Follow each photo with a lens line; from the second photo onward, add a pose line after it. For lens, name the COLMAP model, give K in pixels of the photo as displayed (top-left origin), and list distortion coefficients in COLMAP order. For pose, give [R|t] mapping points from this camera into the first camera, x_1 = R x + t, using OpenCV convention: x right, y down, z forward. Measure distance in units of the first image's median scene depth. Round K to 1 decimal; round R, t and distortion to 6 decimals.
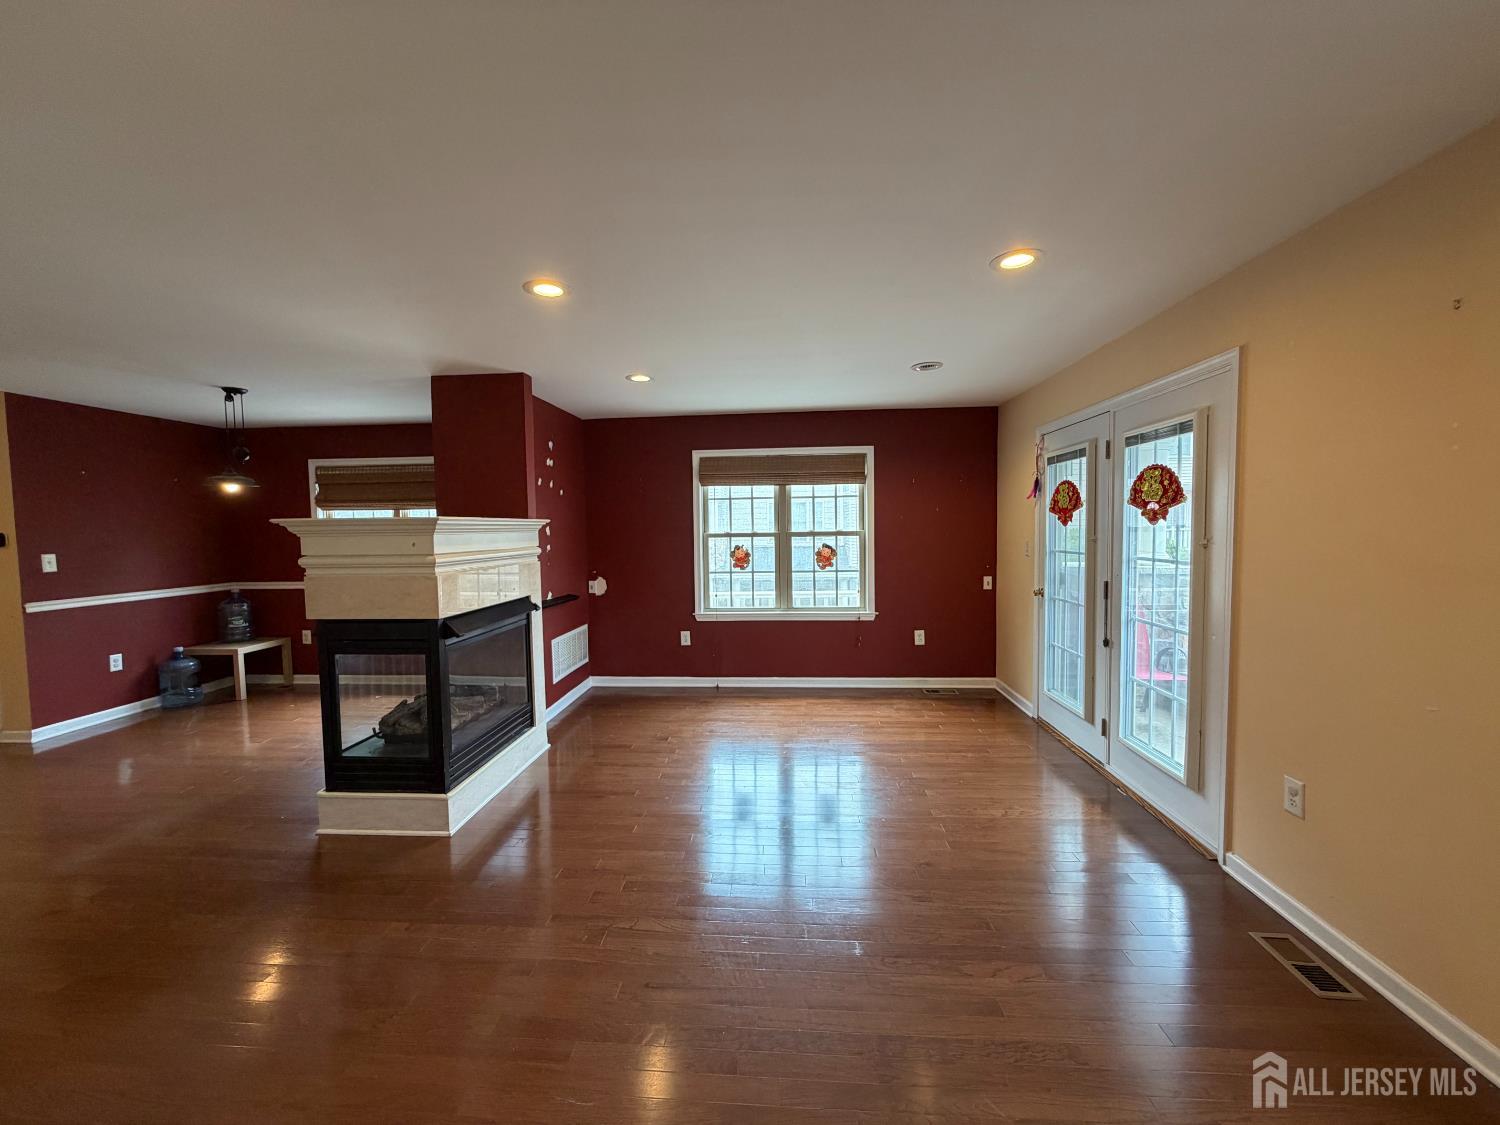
lens RADIAL K [[601.8, 0, 752.3], [0, 601.8, 561.1], [0, 0, 1]] dist [-0.000684, 0.000275]
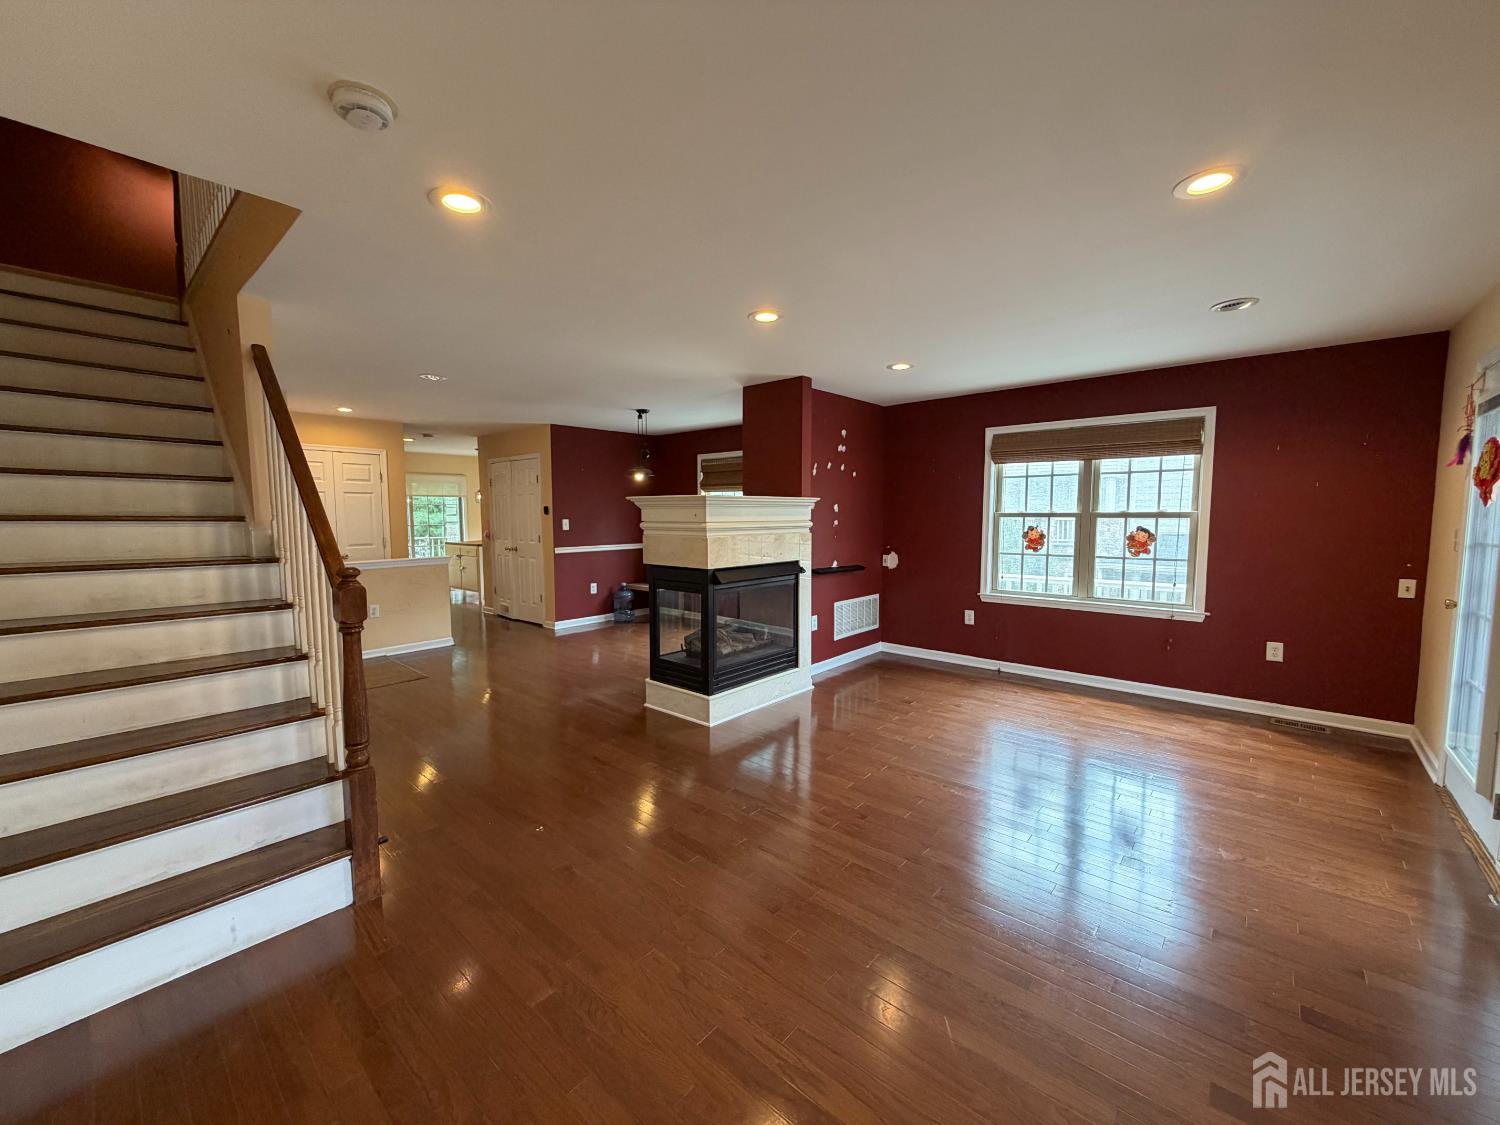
lens RADIAL K [[601.8, 0, 746.2], [0, 601.8, 565.2], [0, 0, 1]] dist [-0.000684, 0.000275]
pose [[0.795420, 0.065873, -0.602468, 0.223852], [-0.042754, 0.997698, 0.052640, 0.005685], [0.604549, -0.016113, 0.796405, -0.027299]]
